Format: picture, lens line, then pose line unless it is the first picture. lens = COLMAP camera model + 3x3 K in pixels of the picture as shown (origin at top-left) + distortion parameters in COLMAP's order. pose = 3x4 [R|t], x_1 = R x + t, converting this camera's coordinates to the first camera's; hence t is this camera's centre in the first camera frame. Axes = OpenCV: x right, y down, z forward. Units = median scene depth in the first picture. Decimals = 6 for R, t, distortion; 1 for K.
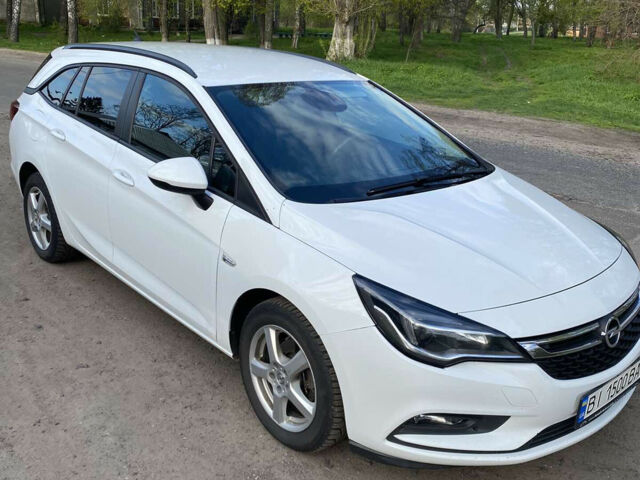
lens RADIAL K [[647.6, 0, 322.0], [0, 647.6, 223.6], [0, 0, 1]] dist [0.016805, 0.000000]
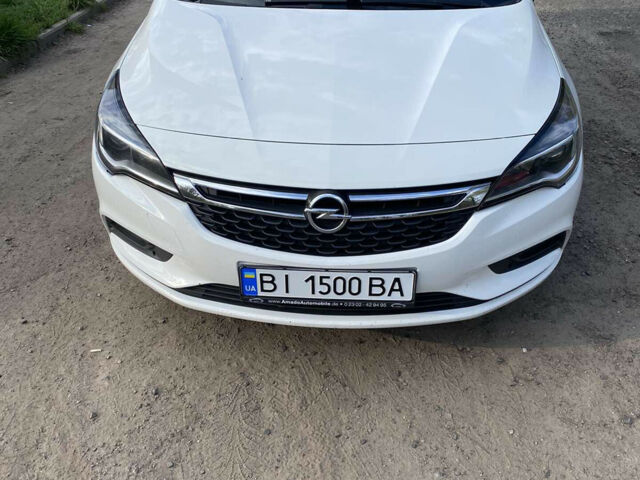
lens RADIAL K [[647.6, 0, 323.4], [0, 647.6, 236.5], [0, 0, 1]] dist [0.016805, 0.000000]
pose [[0.714486, 0.334554, -0.614478, 0.830735], [-0.184911, 0.937331, 0.295327, -0.026880], [0.674772, -0.097384, 0.731573, 0.401484]]
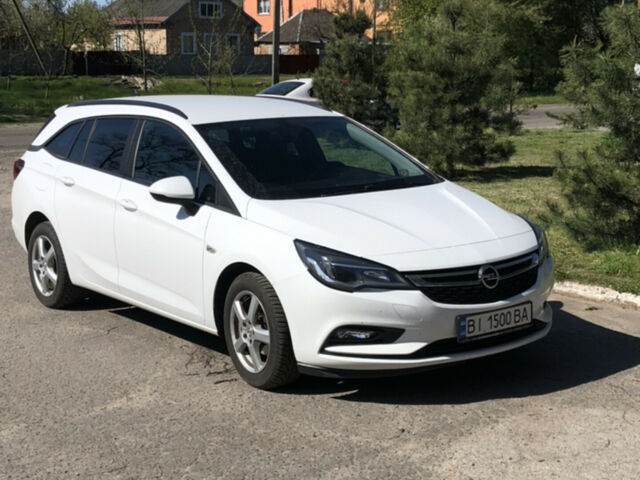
lens RADIAL K [[1066.1, 0, 319.5], [0, 1066.1, 237.2], [0, 0, 1]] dist [0.119133, 0.000000]
pose [[0.994720, -0.048611, -0.090381, 0.271951], [0.034947, 0.988513, -0.147038, 0.361923], [0.096490, 0.143103, 0.984993, -1.113193]]
